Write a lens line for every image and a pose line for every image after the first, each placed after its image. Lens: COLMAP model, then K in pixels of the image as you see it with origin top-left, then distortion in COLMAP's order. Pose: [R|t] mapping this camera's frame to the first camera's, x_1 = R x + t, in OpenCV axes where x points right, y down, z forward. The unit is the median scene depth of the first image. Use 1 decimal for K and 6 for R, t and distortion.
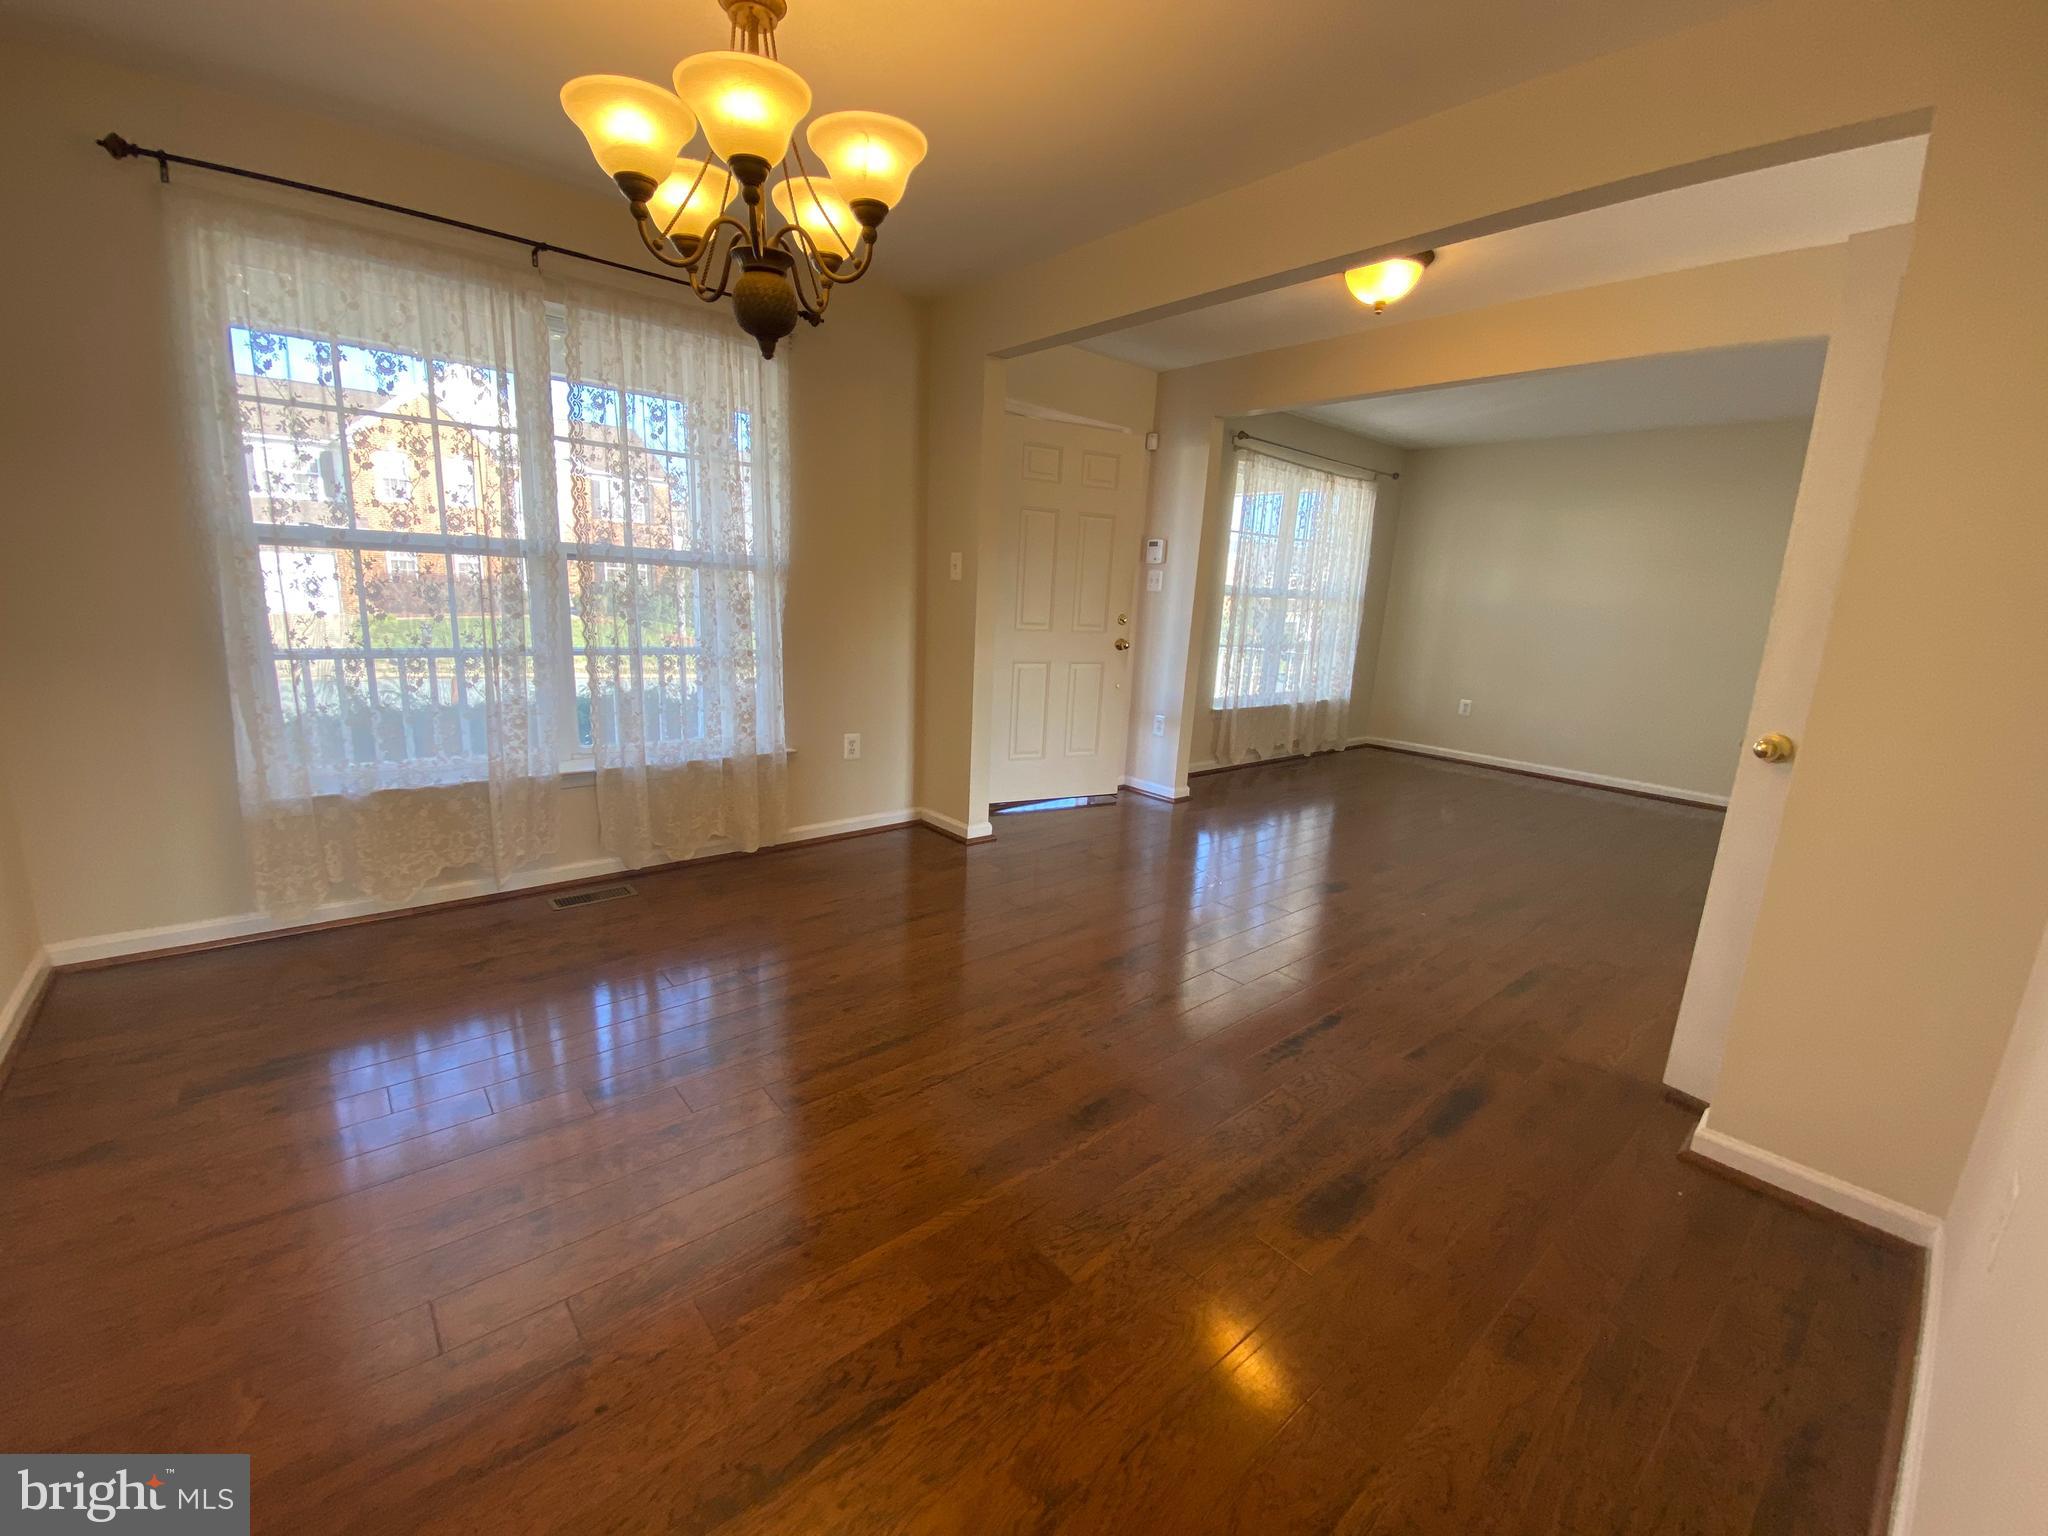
lens RADIAL K [[832.4, 0, 1015.8], [0, 832.4, 778.7], [0, 0, 1]] dist [0.001859, -0.004121]
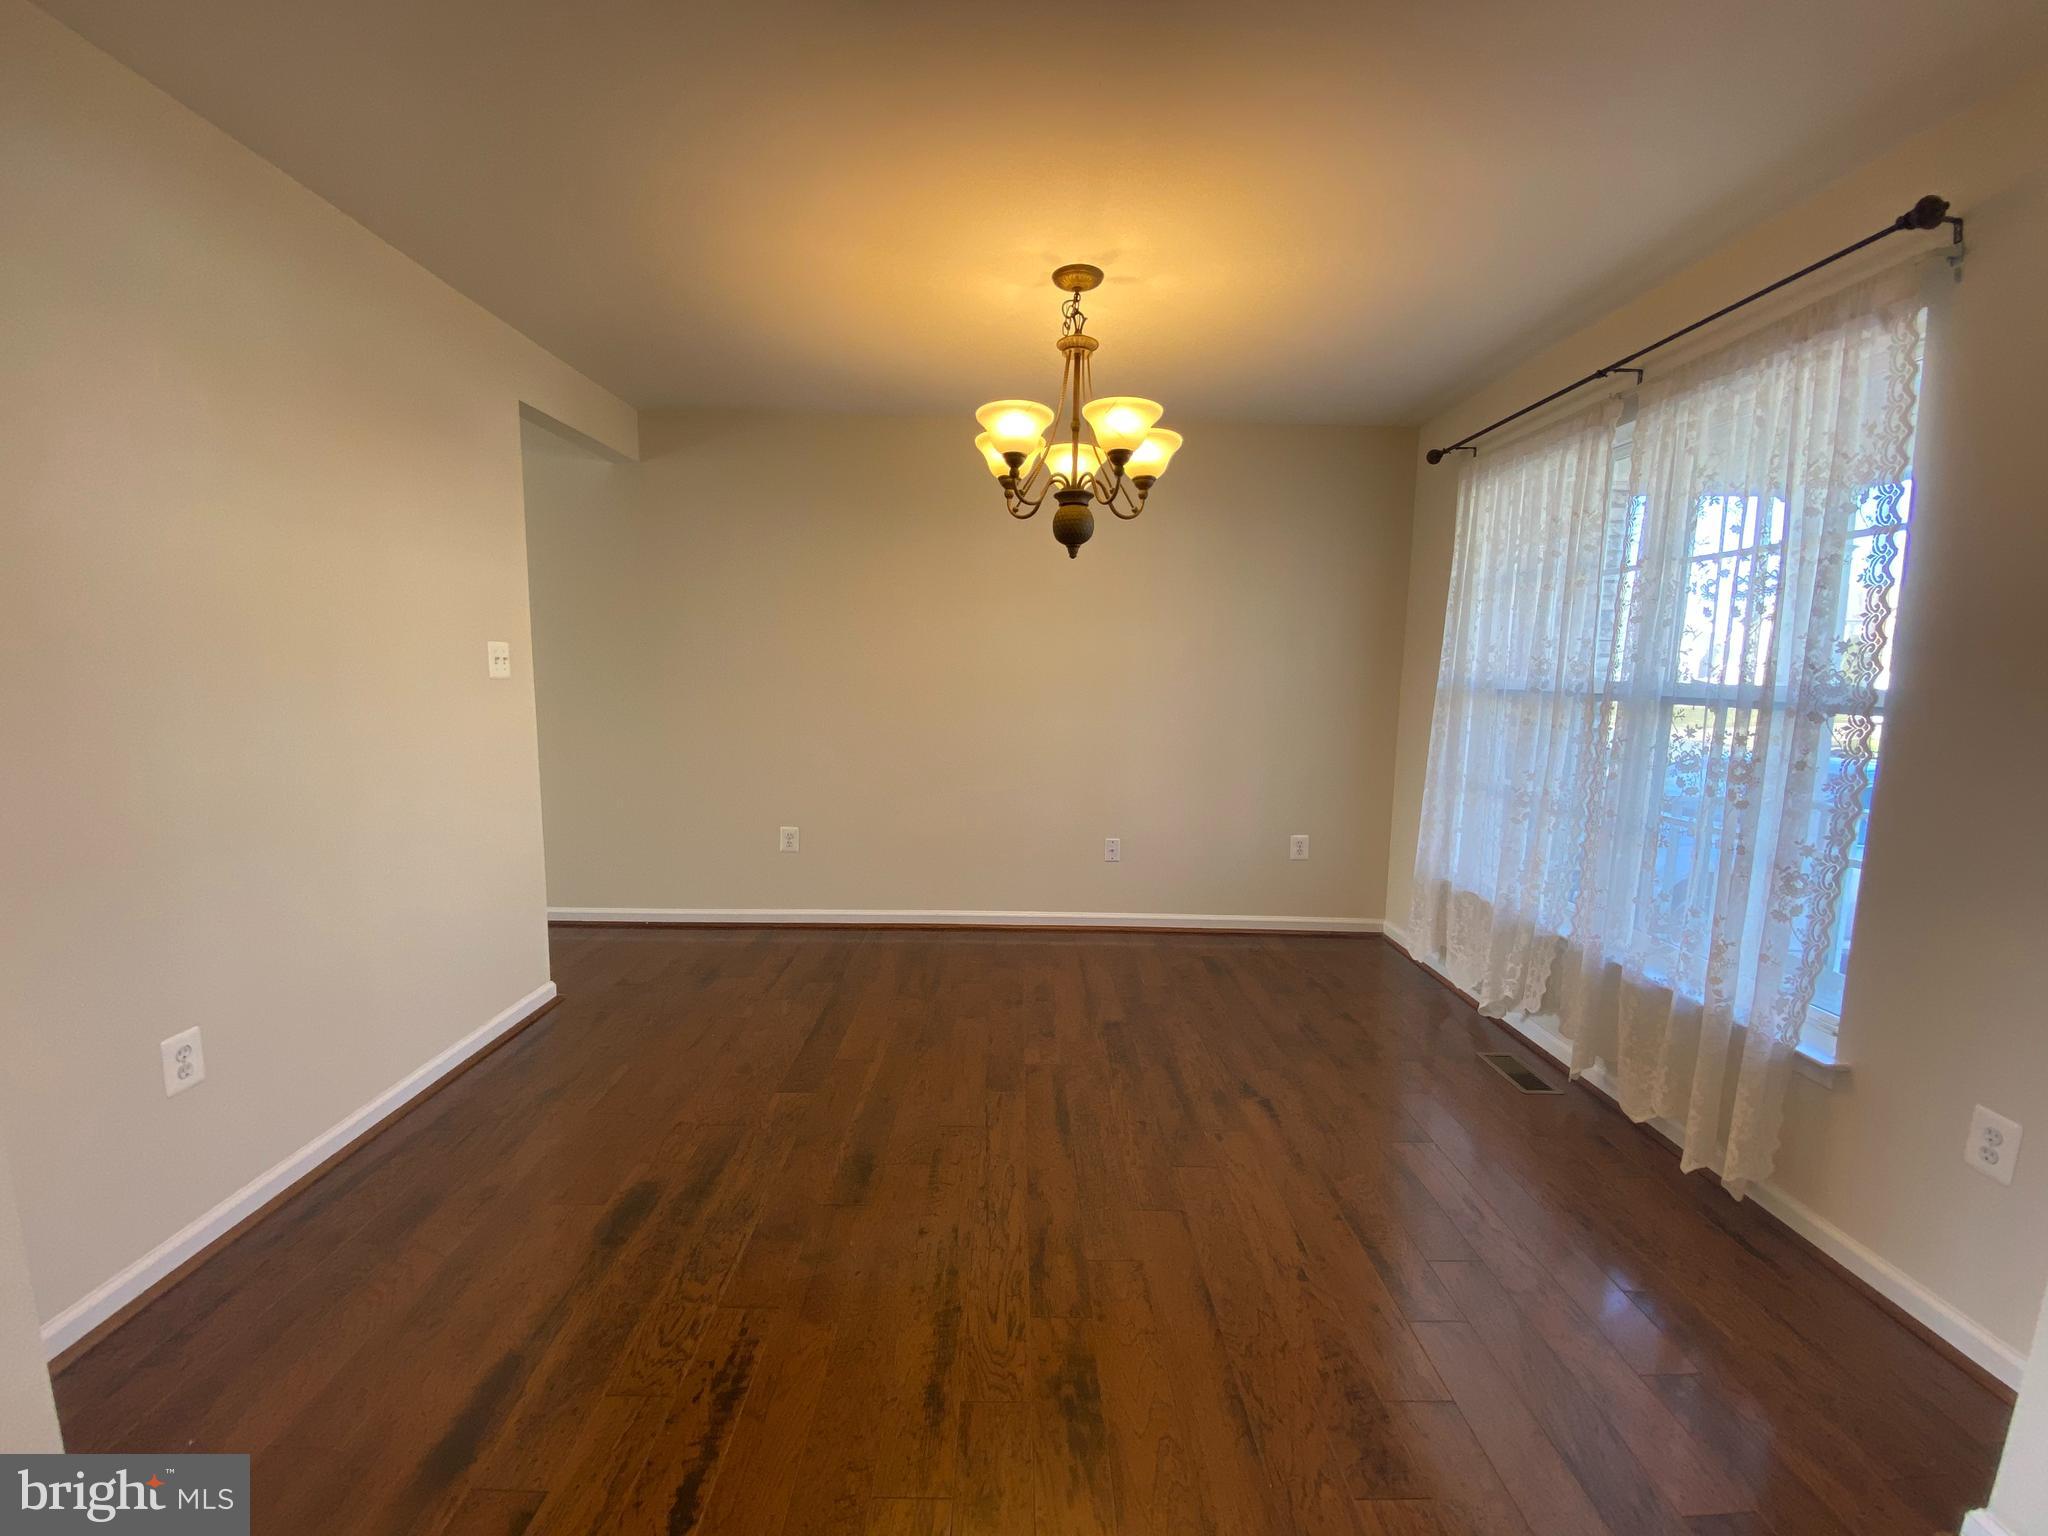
lens RADIAL K [[832.4, 0, 1025.7], [0, 832.4, 762.3], [0, 0, 1]] dist [0.001859, -0.004121]
pose [[-0.636302, 0.037718, -0.770518, 0.260984], [-0.216755, 0.949826, 0.225494, -0.133195], [0.740363, 0.310495, -0.596201, 0.552259]]
